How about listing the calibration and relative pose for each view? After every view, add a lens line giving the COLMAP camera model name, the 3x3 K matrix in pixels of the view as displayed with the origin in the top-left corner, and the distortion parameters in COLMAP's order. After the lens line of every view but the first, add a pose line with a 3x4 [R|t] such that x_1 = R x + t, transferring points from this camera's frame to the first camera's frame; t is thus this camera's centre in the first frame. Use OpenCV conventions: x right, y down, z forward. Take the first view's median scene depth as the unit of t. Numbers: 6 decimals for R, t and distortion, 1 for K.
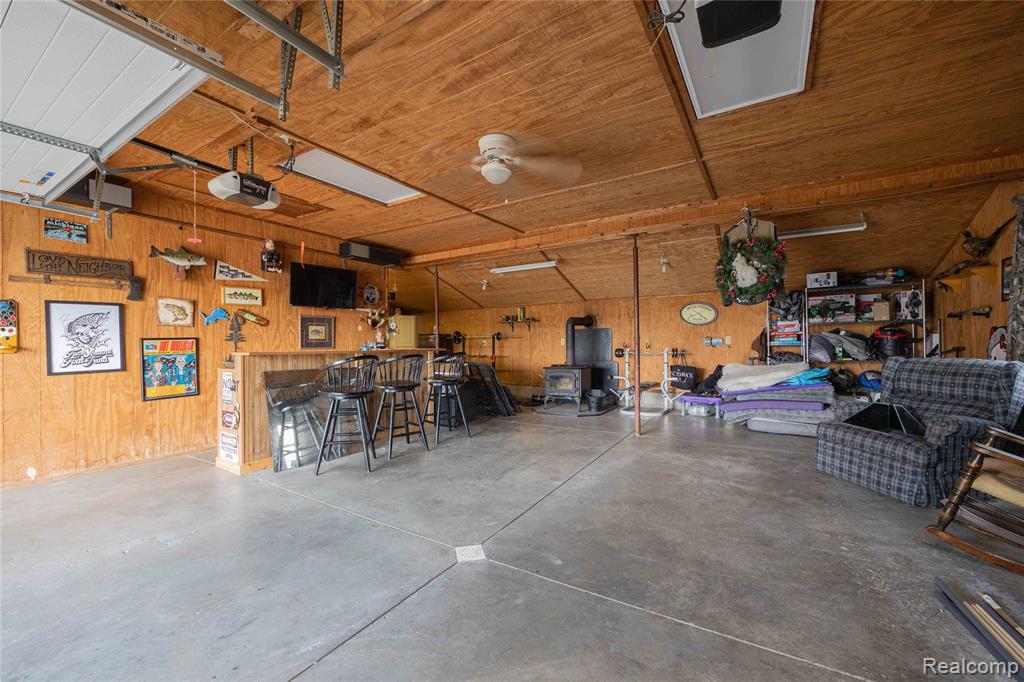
lens RADIAL K [[405.9, 0, 512.9], [0, 405.9, 341.2], [0, 0, 1]] dist [-0.004289, 0.000039]
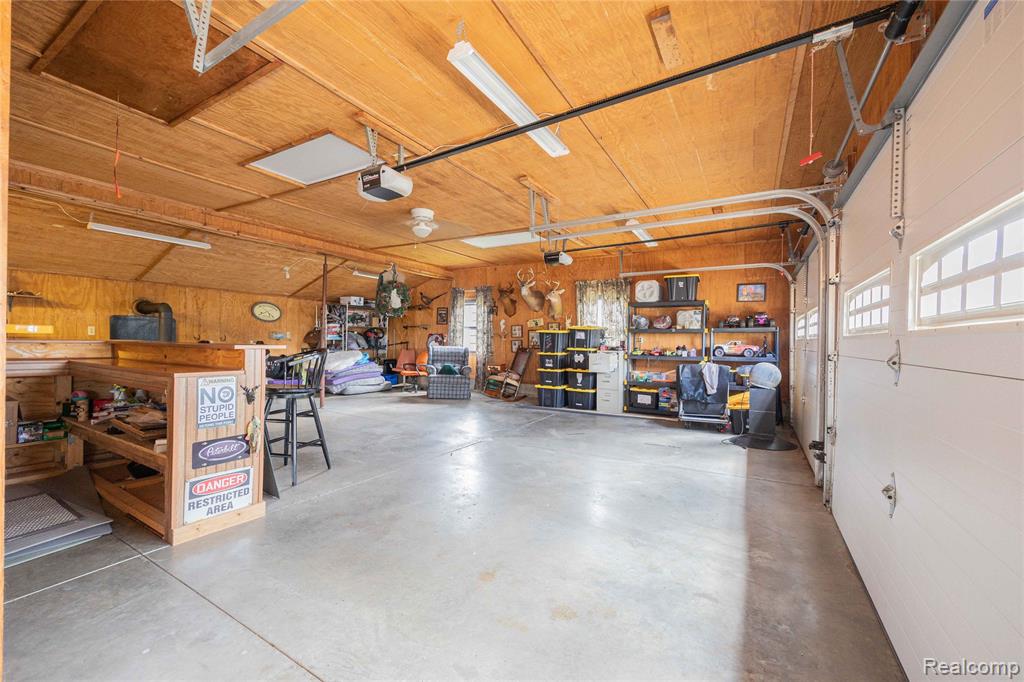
lens RADIAL K [[405.9, 0, 512.9], [0, 405.9, 341.2], [0, 0, 1]] dist [-0.004289, 0.000039]
pose [[-0.020883, 0.005378, 0.999767, -0.993275], [-0.024462, 0.999683, -0.005888, 0.009808], [-0.999483, -0.024579, -0.020745, 0.410349]]
